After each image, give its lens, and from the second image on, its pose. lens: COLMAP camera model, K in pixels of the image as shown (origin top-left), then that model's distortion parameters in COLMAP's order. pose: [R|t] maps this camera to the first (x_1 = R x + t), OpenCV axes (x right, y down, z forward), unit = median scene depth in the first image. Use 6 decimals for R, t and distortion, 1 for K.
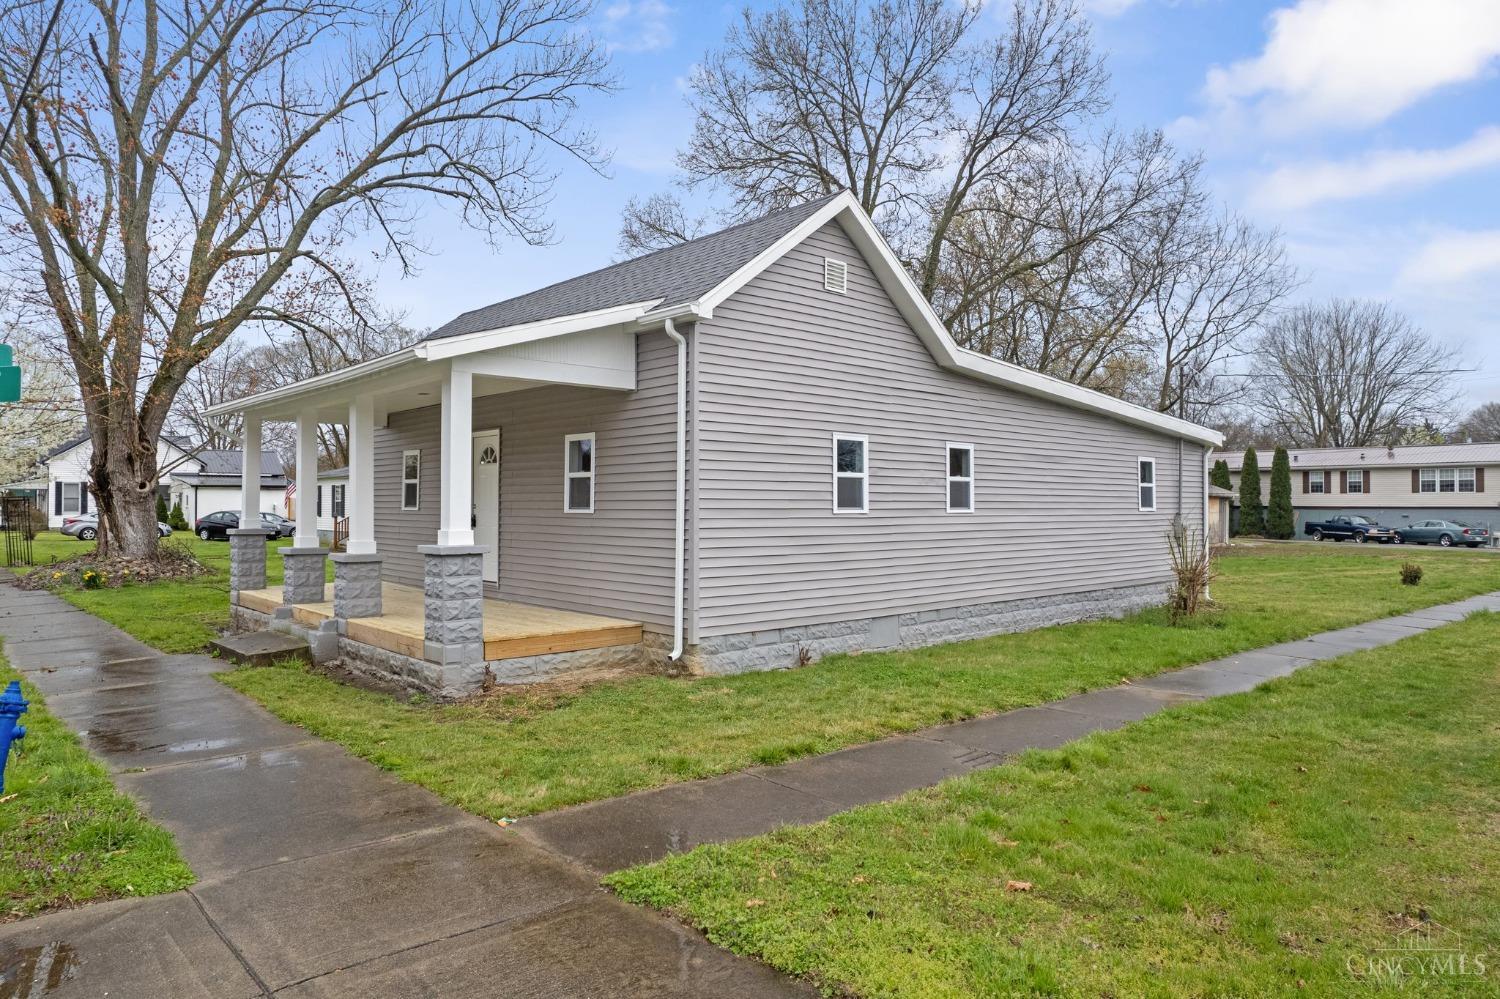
lens RADIAL K [[940.2, 0, 750.0], [0, 940.2, 499.5], [0, 0, 1]] dist [-0.004406, -0.001386]
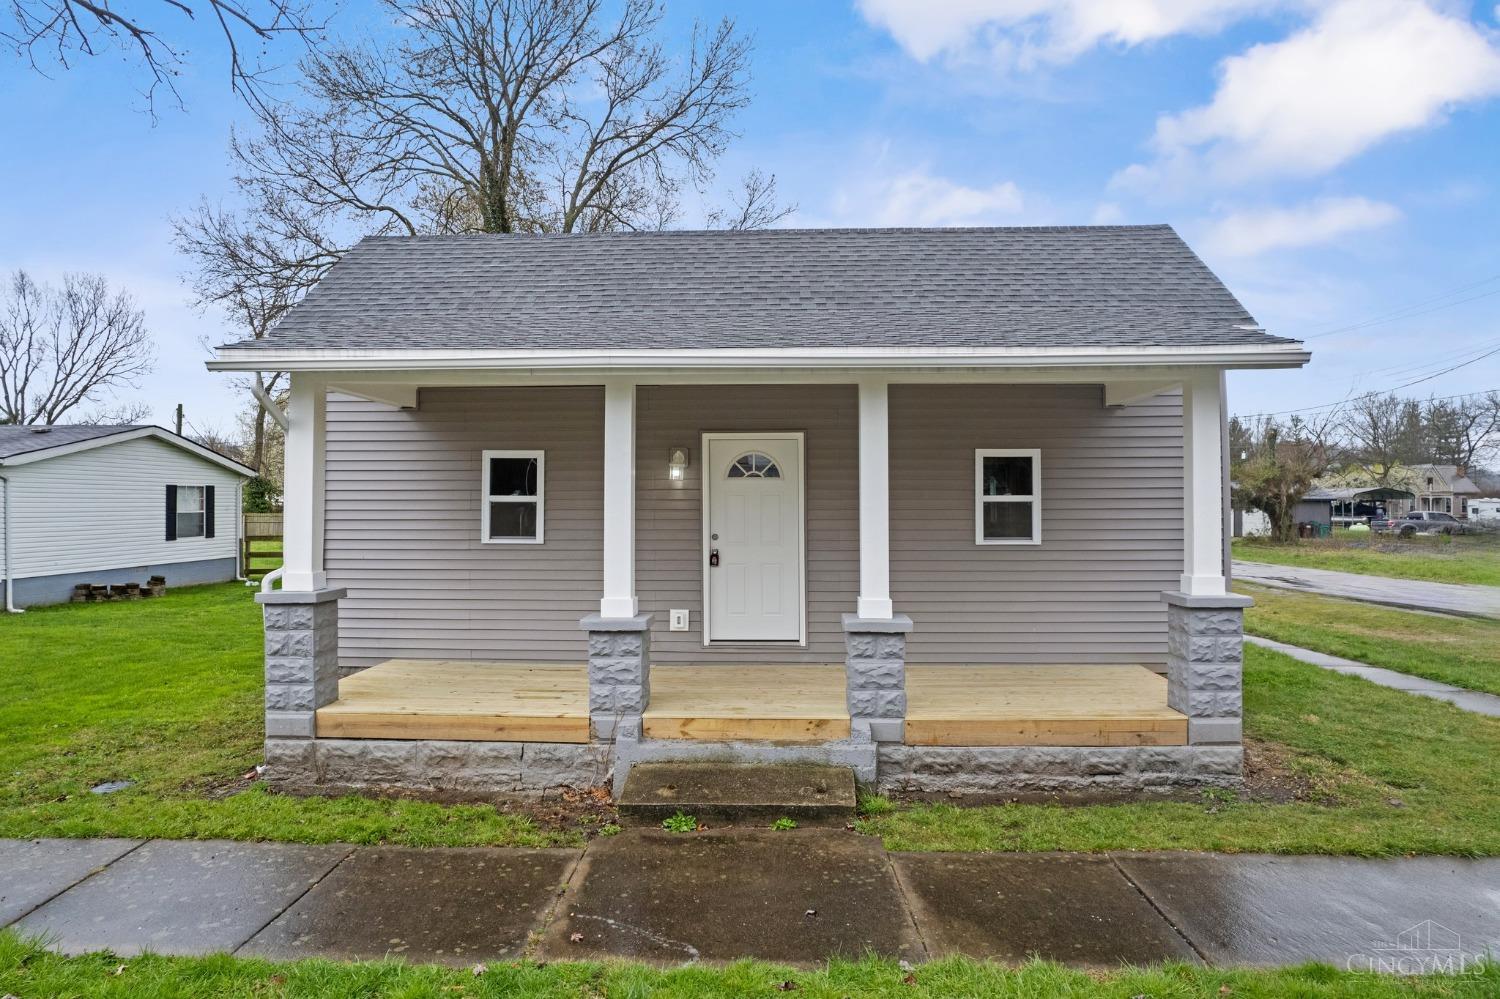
lens RADIAL K [[952.4, 0, 750.0], [0, 952.4, 499.5], [0, 0, 1]] dist [-0.037664, -0.000545]
pose [[0.701678, 0.019798, 0.712219, -0.924076], [0.000690, 0.999595, -0.028467, -0.001065], [-0.712494, 0.020466, 0.701380, 0.560119]]
